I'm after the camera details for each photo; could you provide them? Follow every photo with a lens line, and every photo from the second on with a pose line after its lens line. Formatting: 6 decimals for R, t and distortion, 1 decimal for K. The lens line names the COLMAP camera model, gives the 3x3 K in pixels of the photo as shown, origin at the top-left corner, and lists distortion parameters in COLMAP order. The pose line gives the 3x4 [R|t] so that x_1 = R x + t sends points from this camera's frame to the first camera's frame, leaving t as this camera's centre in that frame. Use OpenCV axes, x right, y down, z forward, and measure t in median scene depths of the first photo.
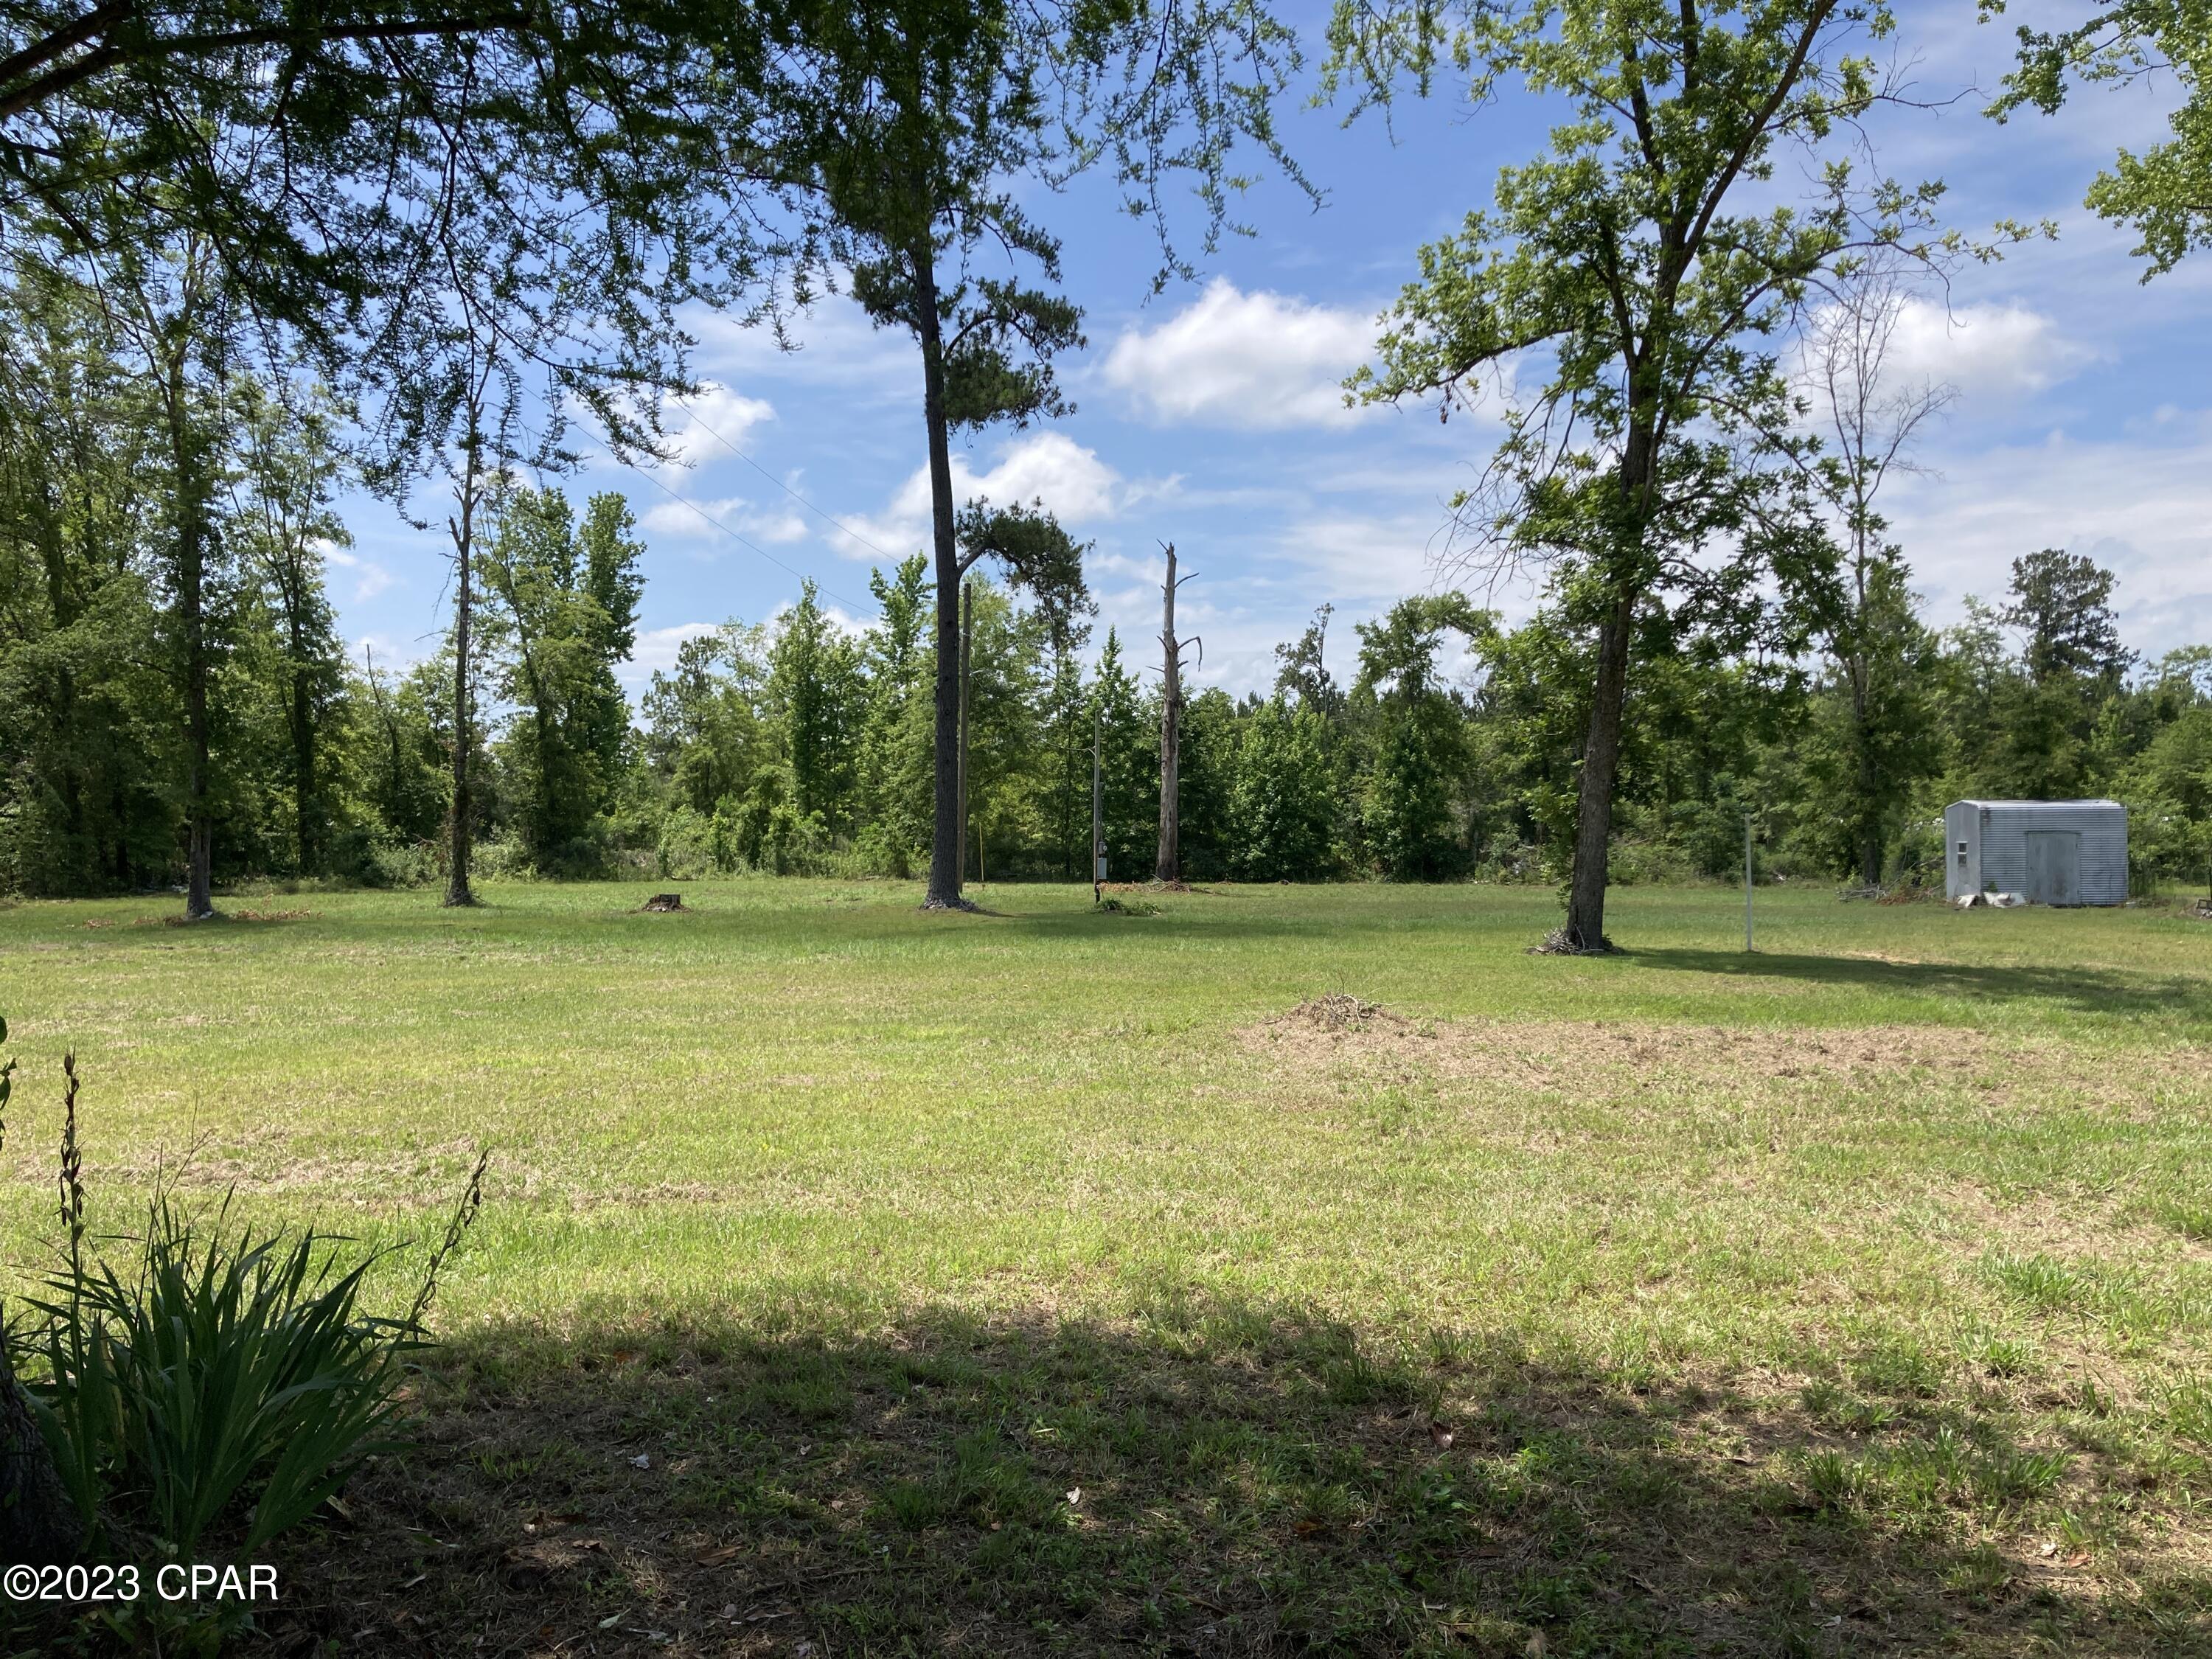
lens RADIAL K [[1805.3, 0, 1104.8], [0, 1805.3, 836.9], [0, 0, 1]] dist [0.042500, -0.049749]
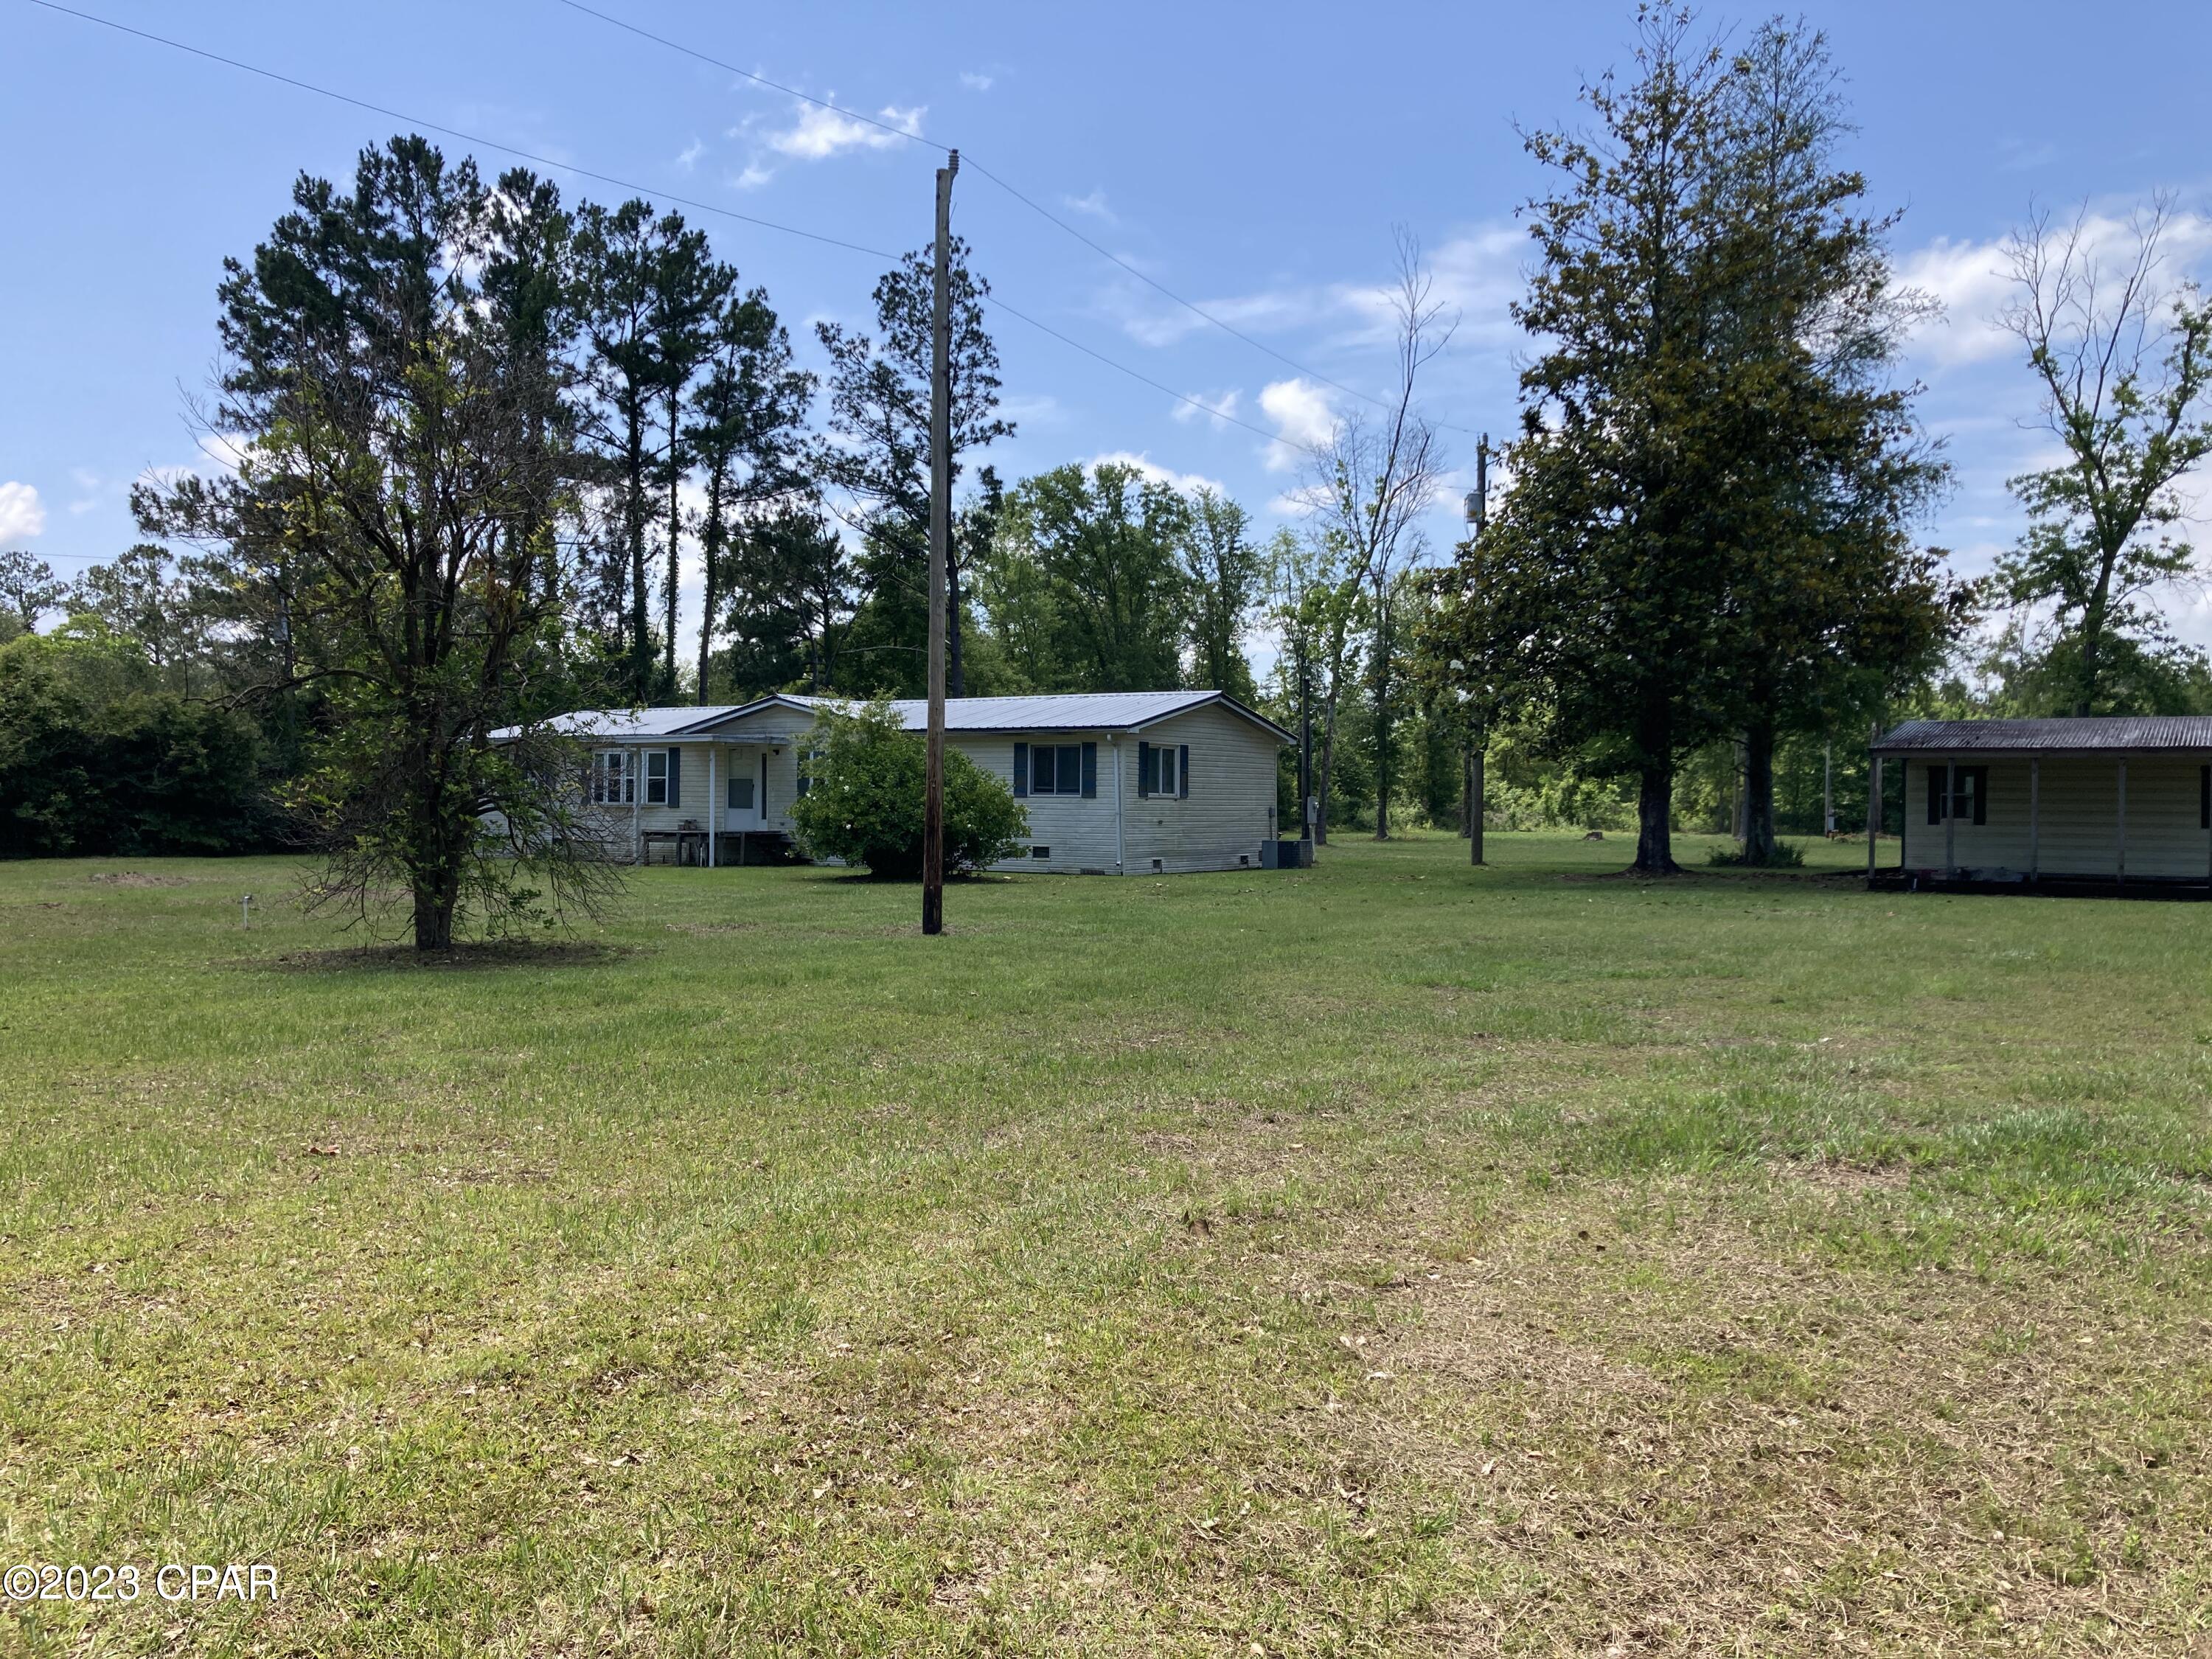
lens RADIAL K [[1805.3, 0, 1103.4], [0, 1805.3, 828.3], [0, 0, 1]] dist [0.042500, -0.049749]
pose [[0.934323, 0.009831, -0.356293, -0.019753], [-0.005082, 0.999885, 0.014263, 0.001007], [0.356392, -0.011516, 0.934265, -0.515133]]
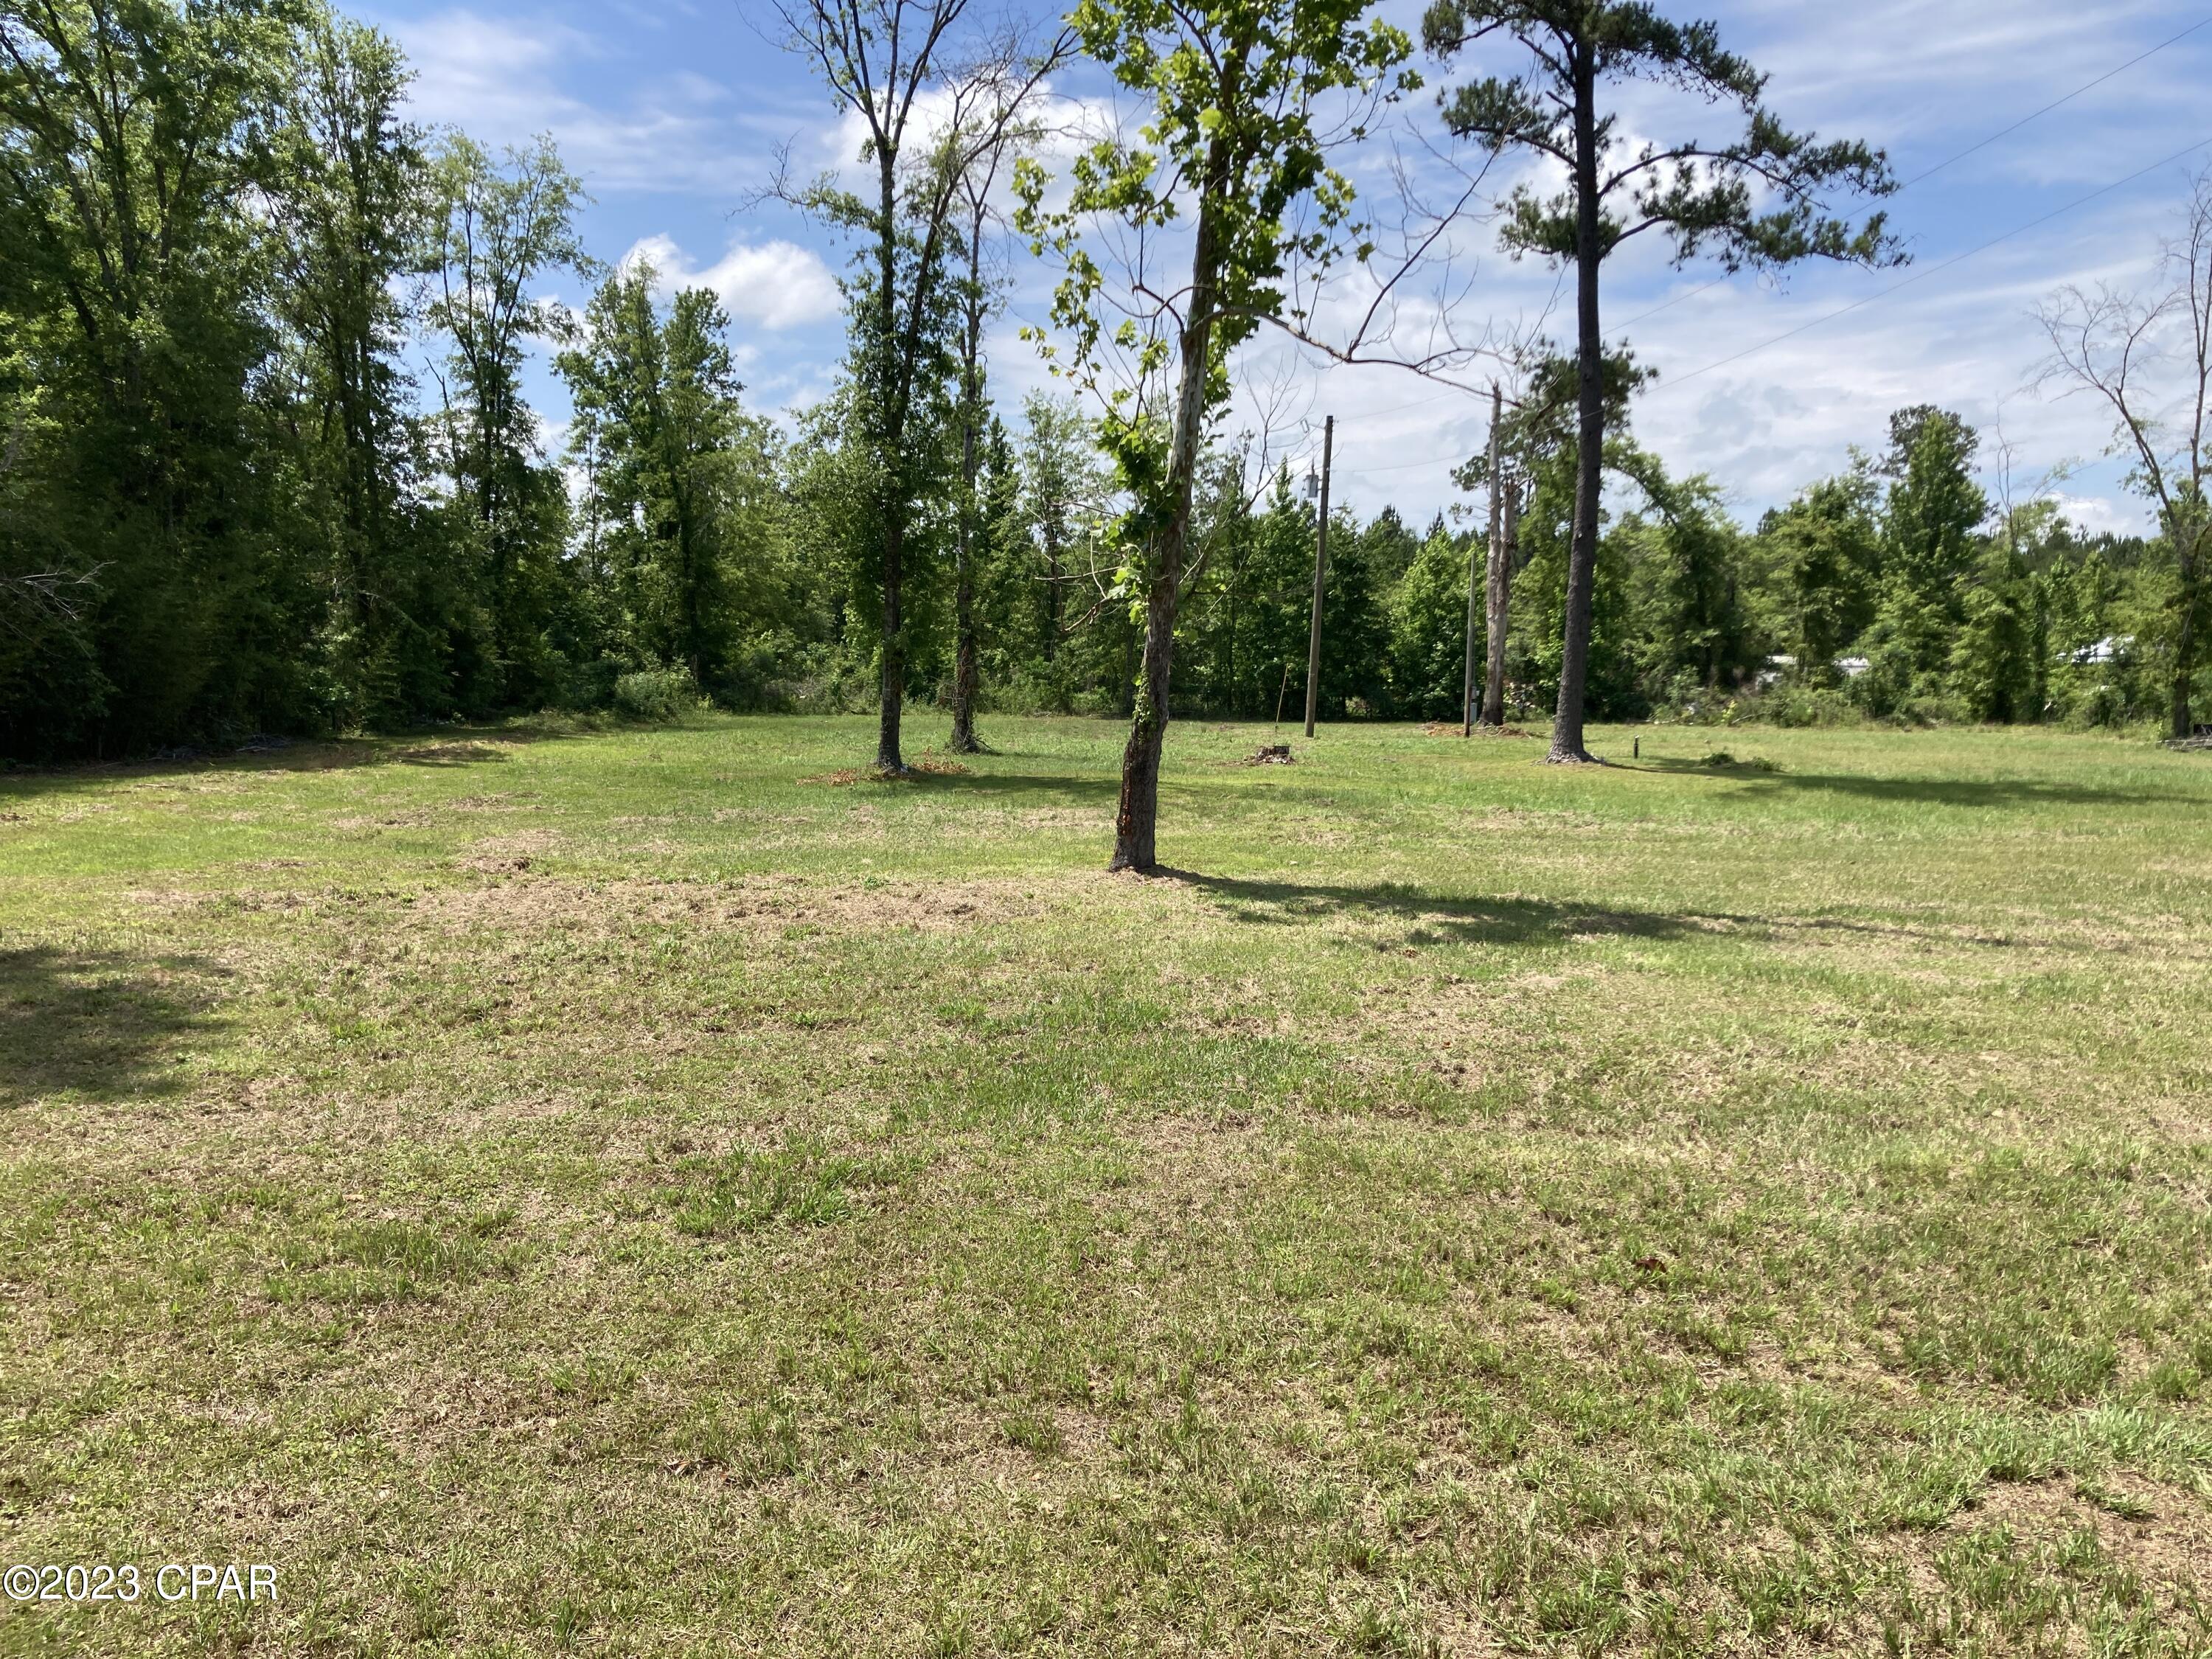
lens RADIAL K [[1805.3, 0, 1106.5], [0, 1805.3, 825.9], [0, 0, 1]] dist [0.042500, -0.049749]
pose [[0.984240, -0.000687, 0.176835, -0.253444], [-0.015969, 0.995561, 0.092752, -0.006749], [-0.176114, -0.094115, 0.979860, 0.035034]]
